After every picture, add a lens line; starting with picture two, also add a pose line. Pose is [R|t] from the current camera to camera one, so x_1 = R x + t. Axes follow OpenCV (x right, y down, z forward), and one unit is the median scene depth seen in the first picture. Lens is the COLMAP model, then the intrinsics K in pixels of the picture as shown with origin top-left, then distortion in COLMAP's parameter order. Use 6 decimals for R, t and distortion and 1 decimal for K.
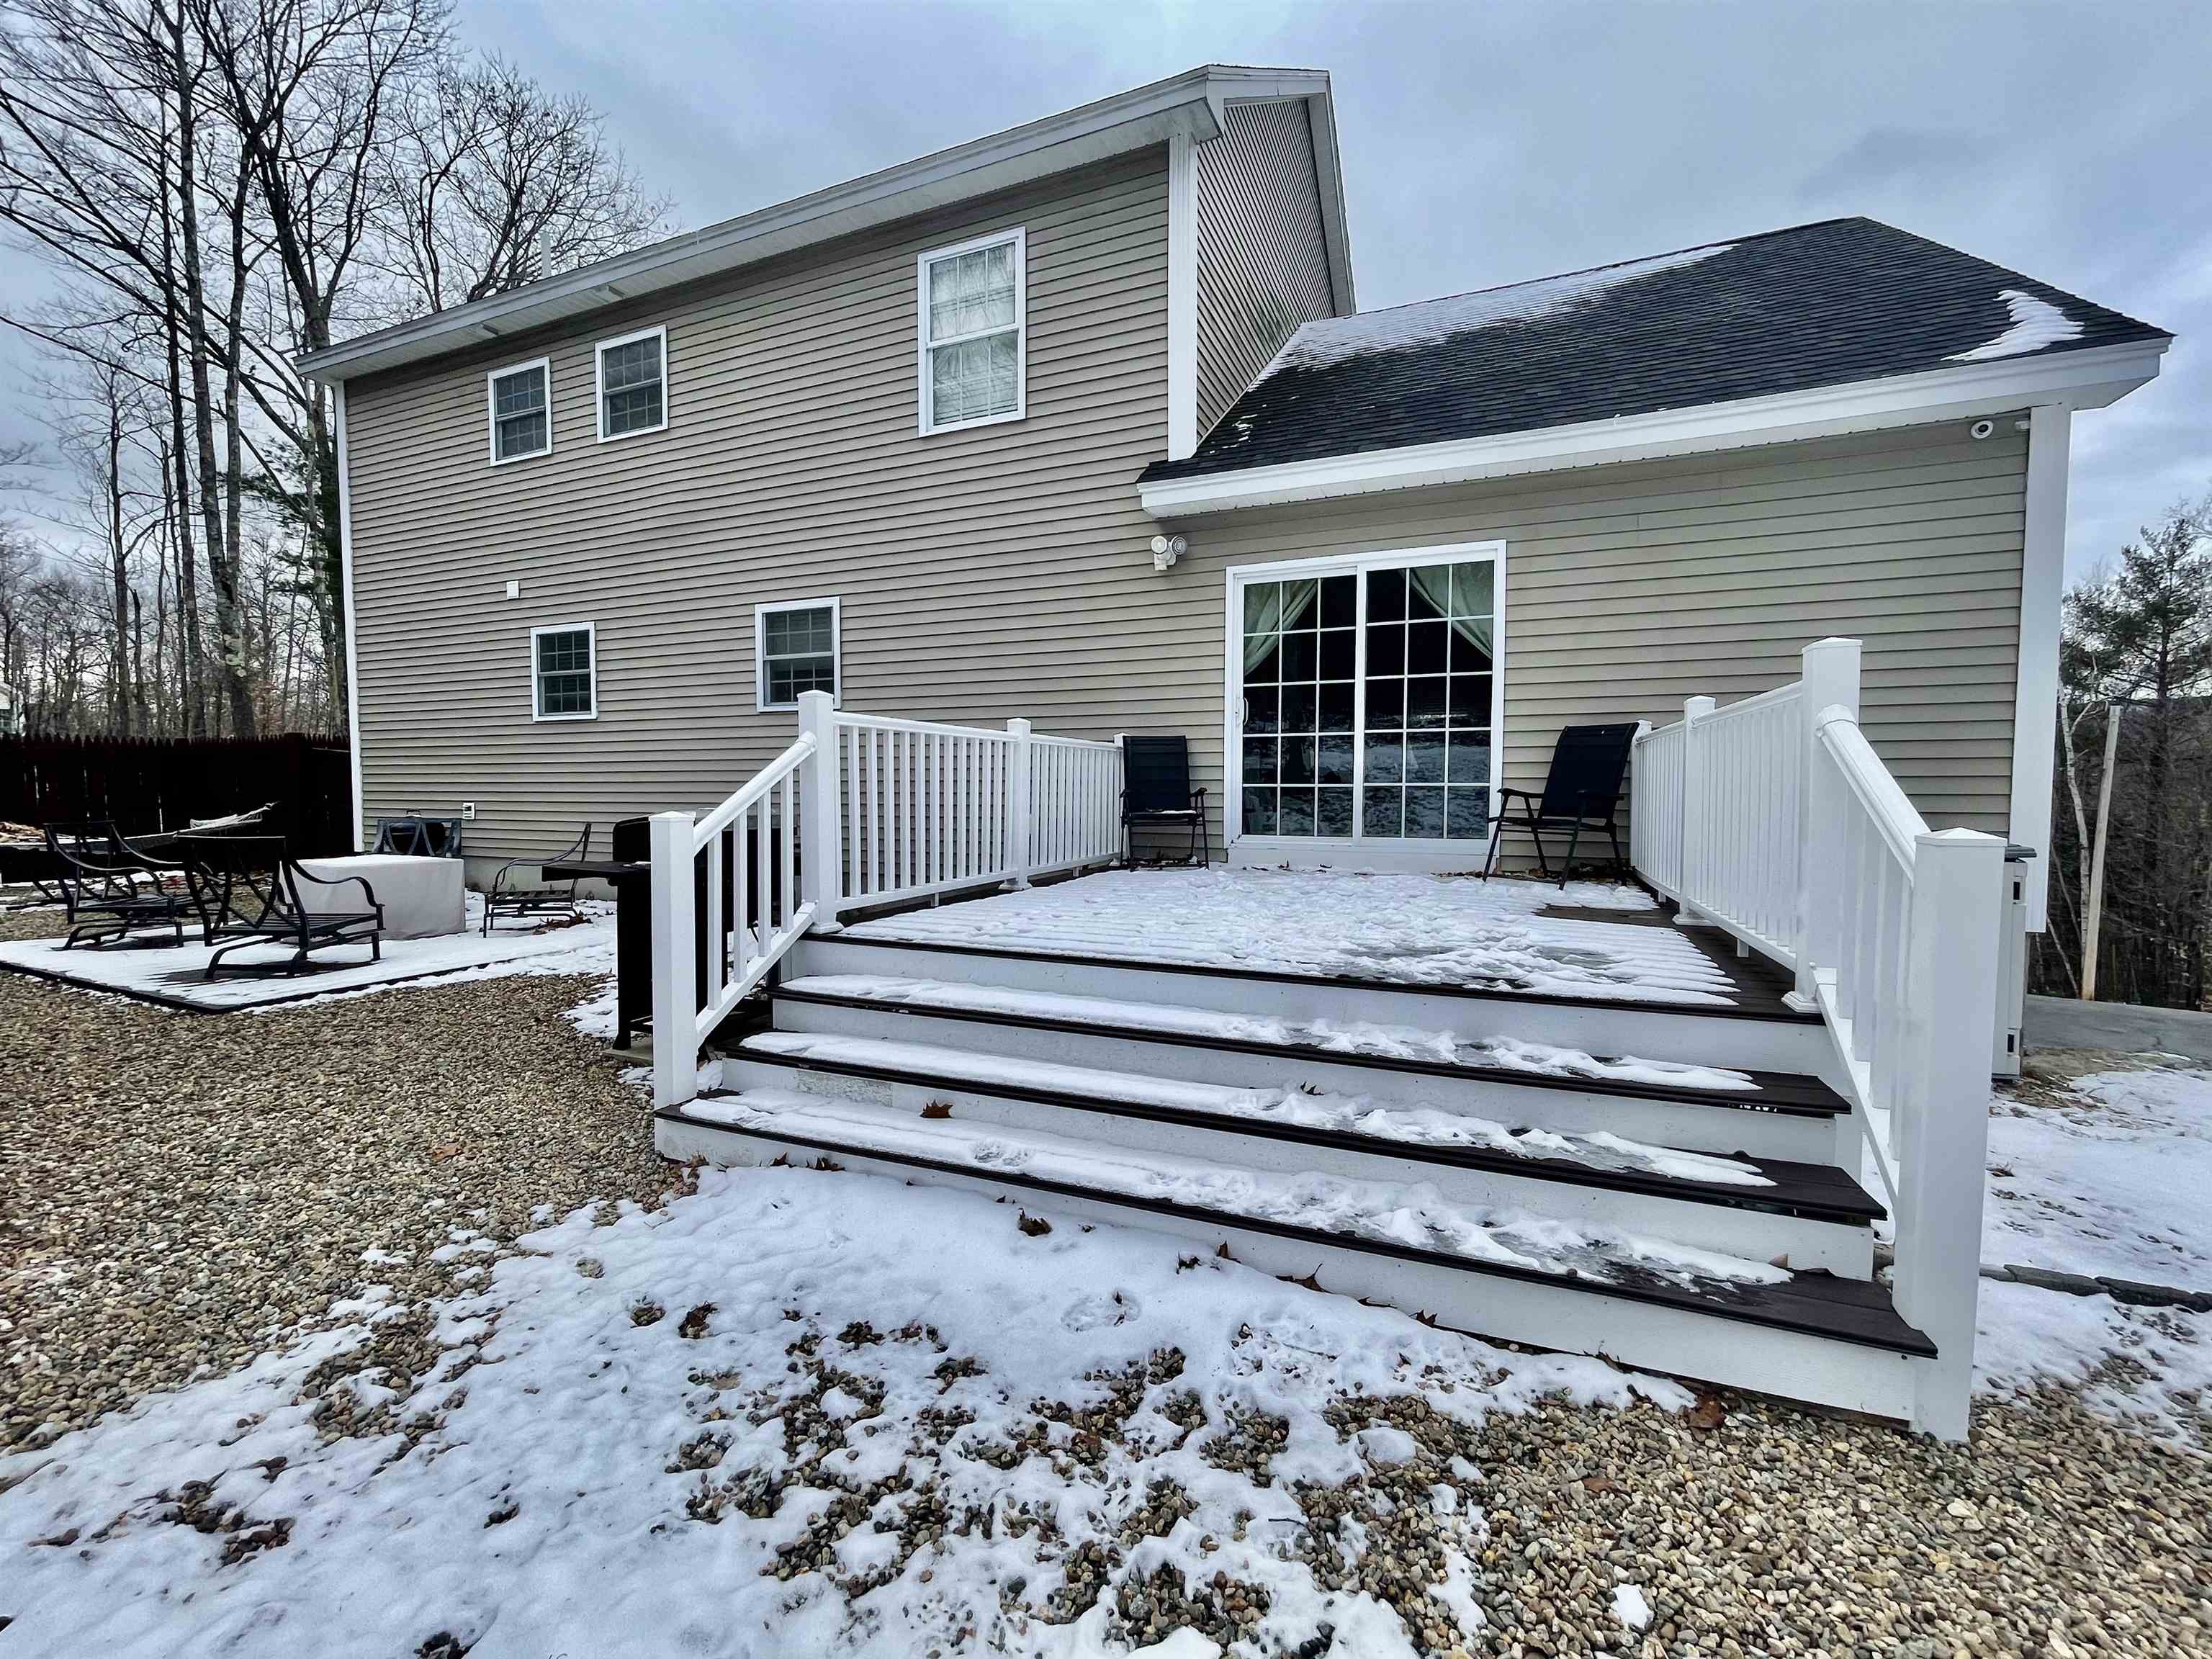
lens RADIAL K [[927.6, 0, 1092.9], [0, 927.6, 827.6], [0, 0, 1]] dist [0.000071, -0.000735]
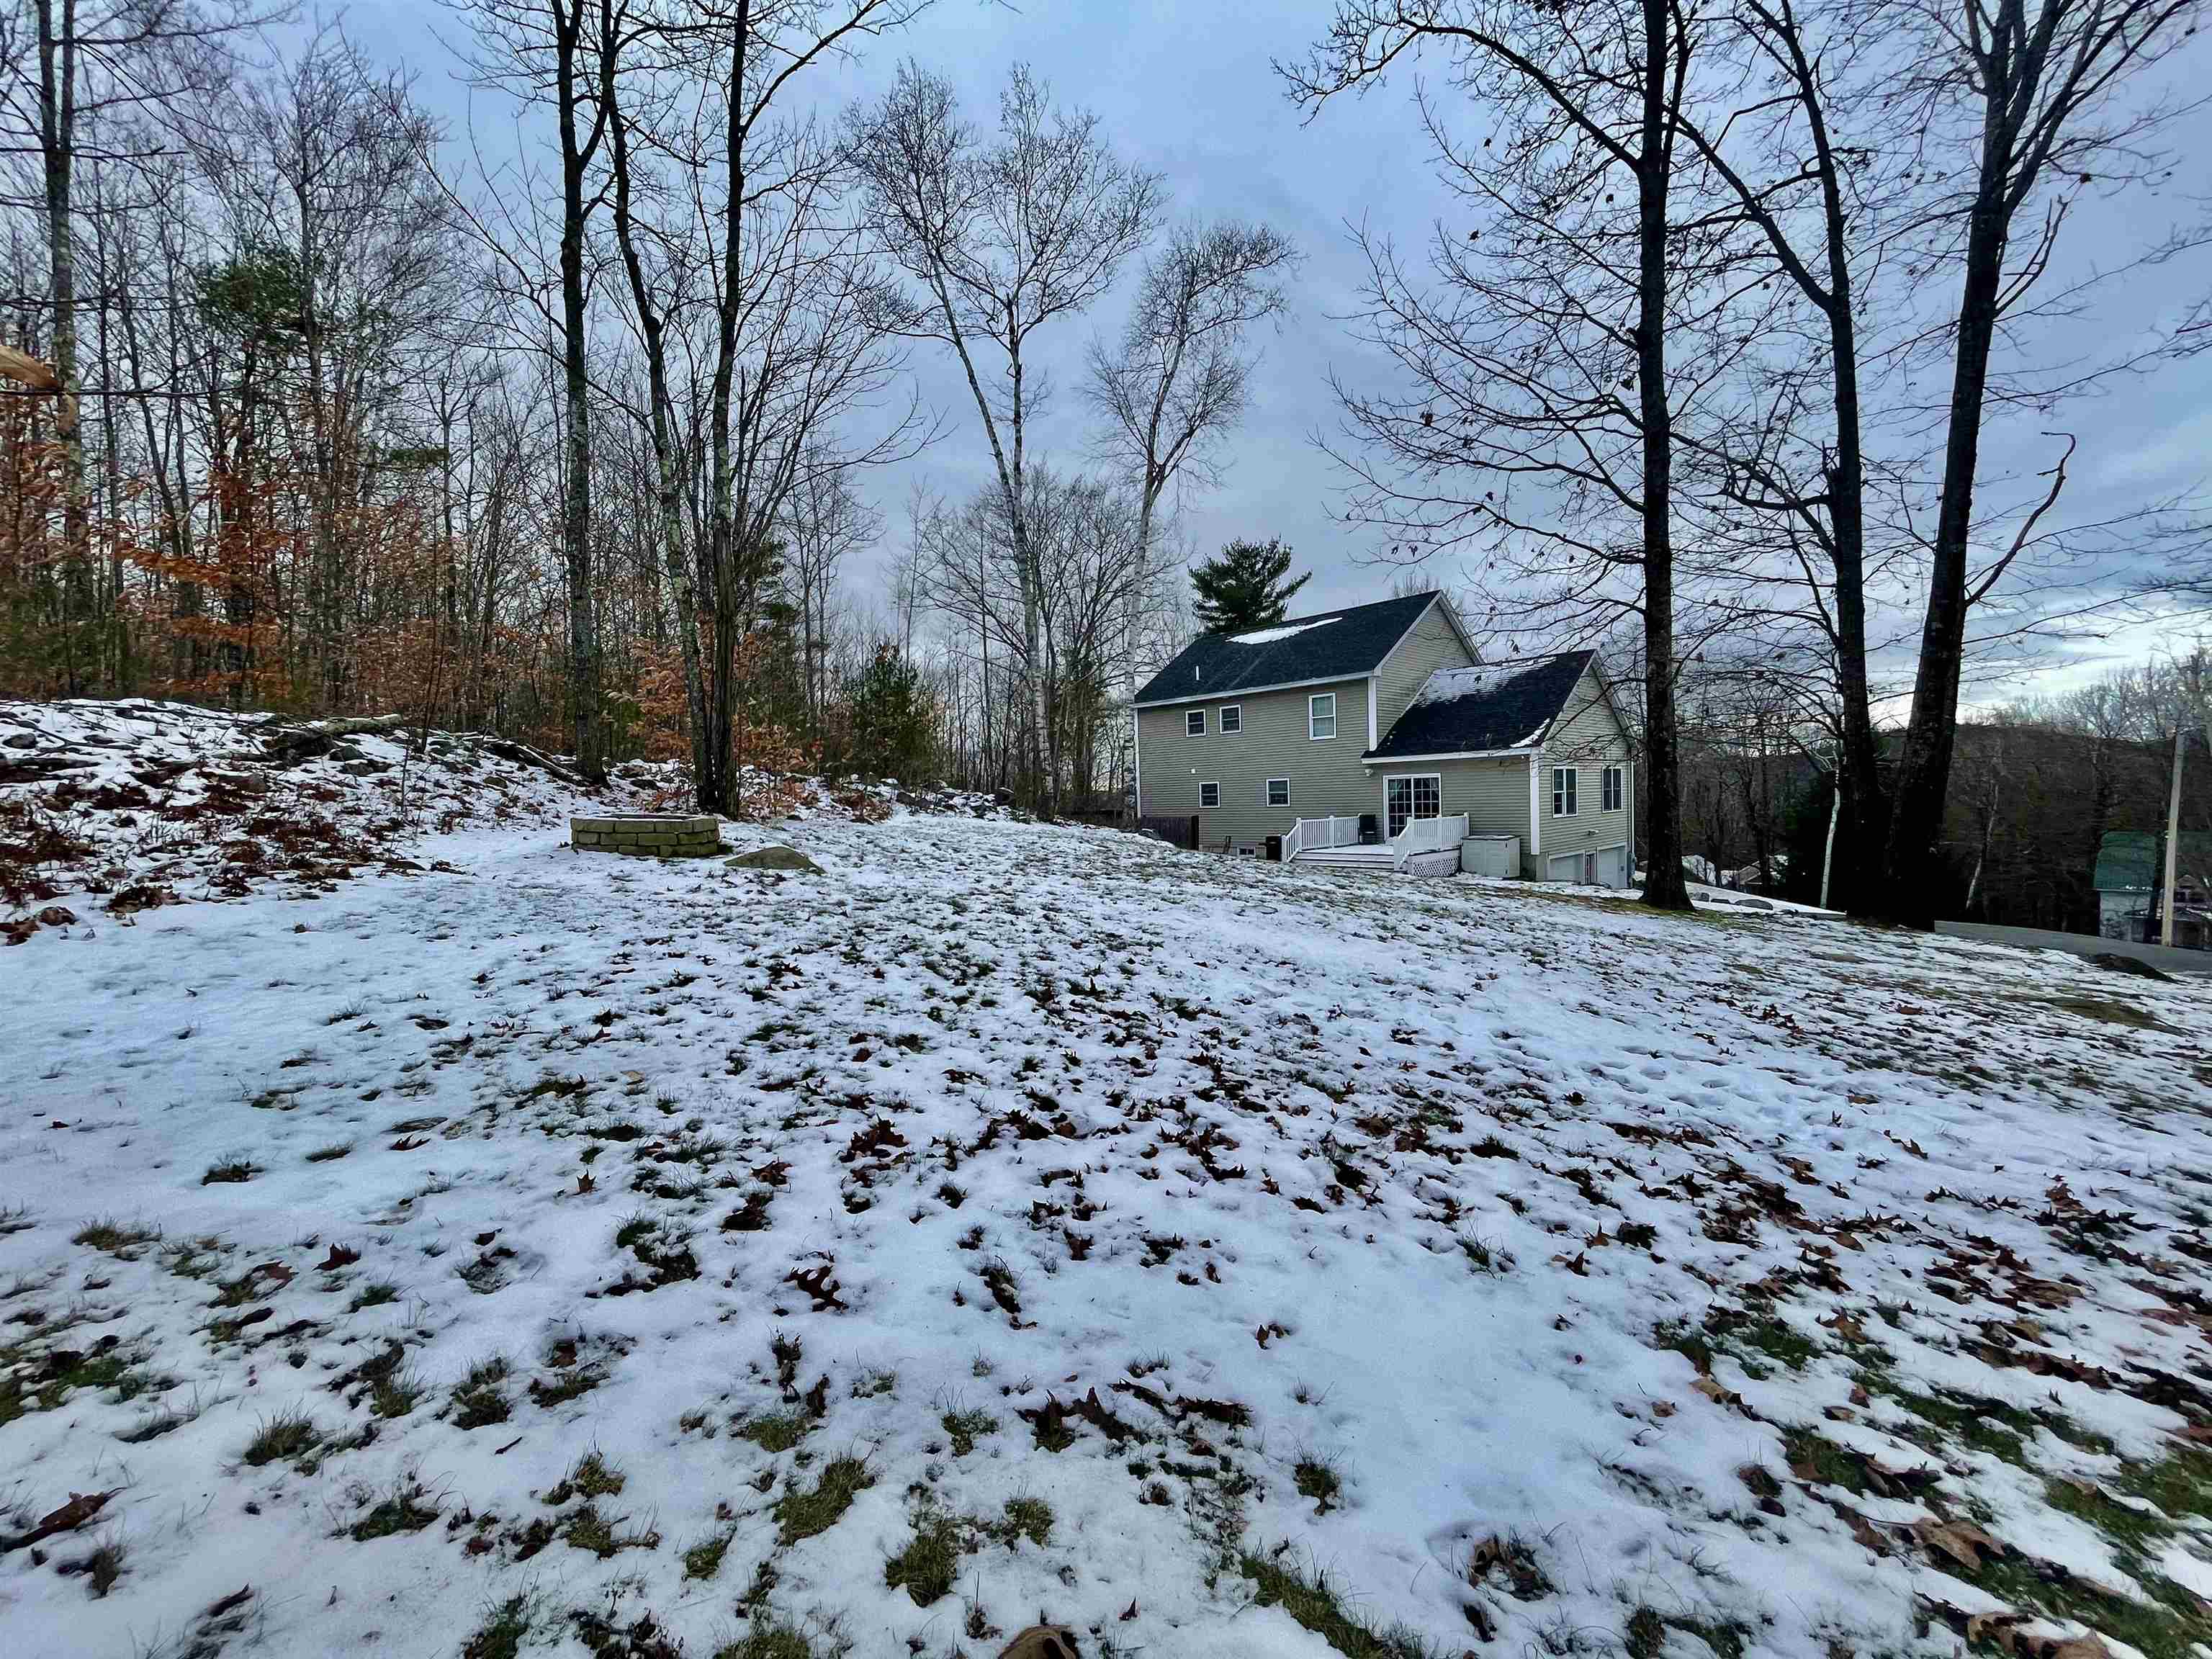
lens RADIAL K [[896.7, 0, 1090.9], [0, 896.7, 834.2], [0, 0, 1]] dist [-0.003809, 0.003774]
pose [[0.919365, -0.013452, -0.393175, 0.524465], [0.011448, 0.999907, -0.007441, 0.006689], [0.393239, 0.002340, 0.919434, -3.348756]]
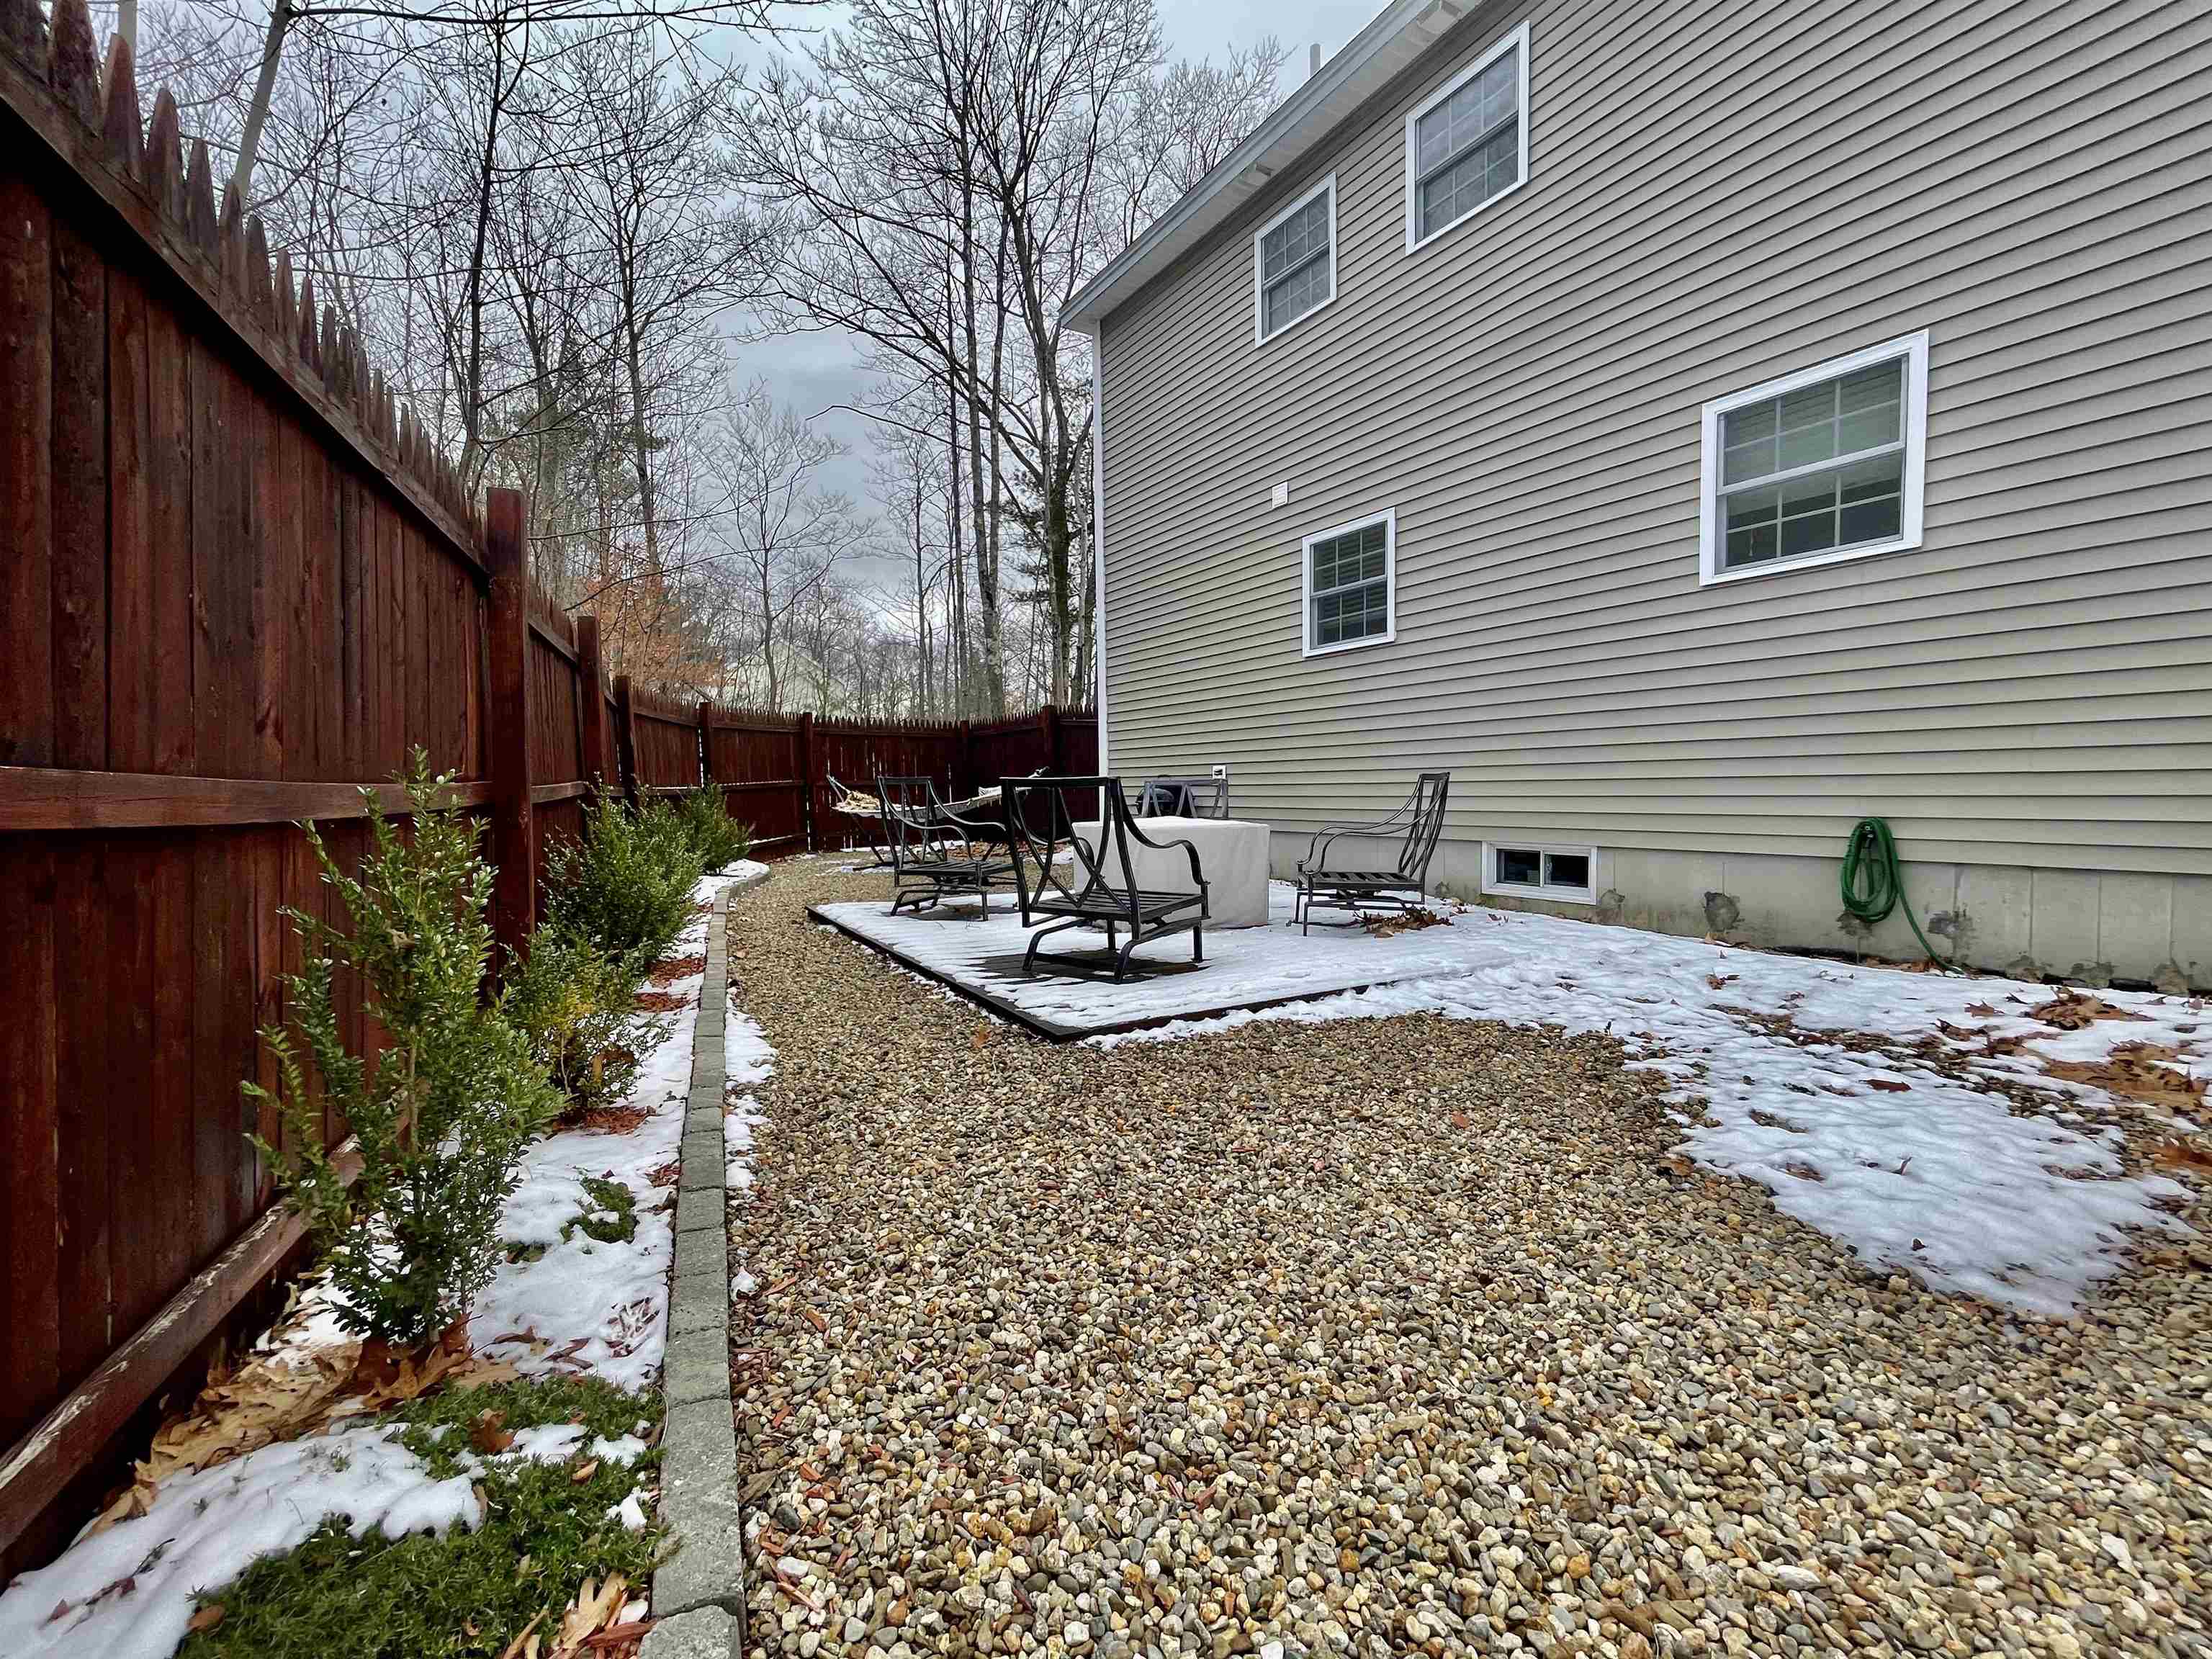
lens RADIAL K [[927.6, 0, 1092.9], [0, 927.6, 827.6], [0, 0, 1]] dist [0.000071, -0.000735]
pose [[0.814038, 0.014901, -0.580620, -0.416137], [-0.012217, 0.999889, 0.008533, 0.035800], [0.580682, 0.000147, 0.814130, 0.368980]]
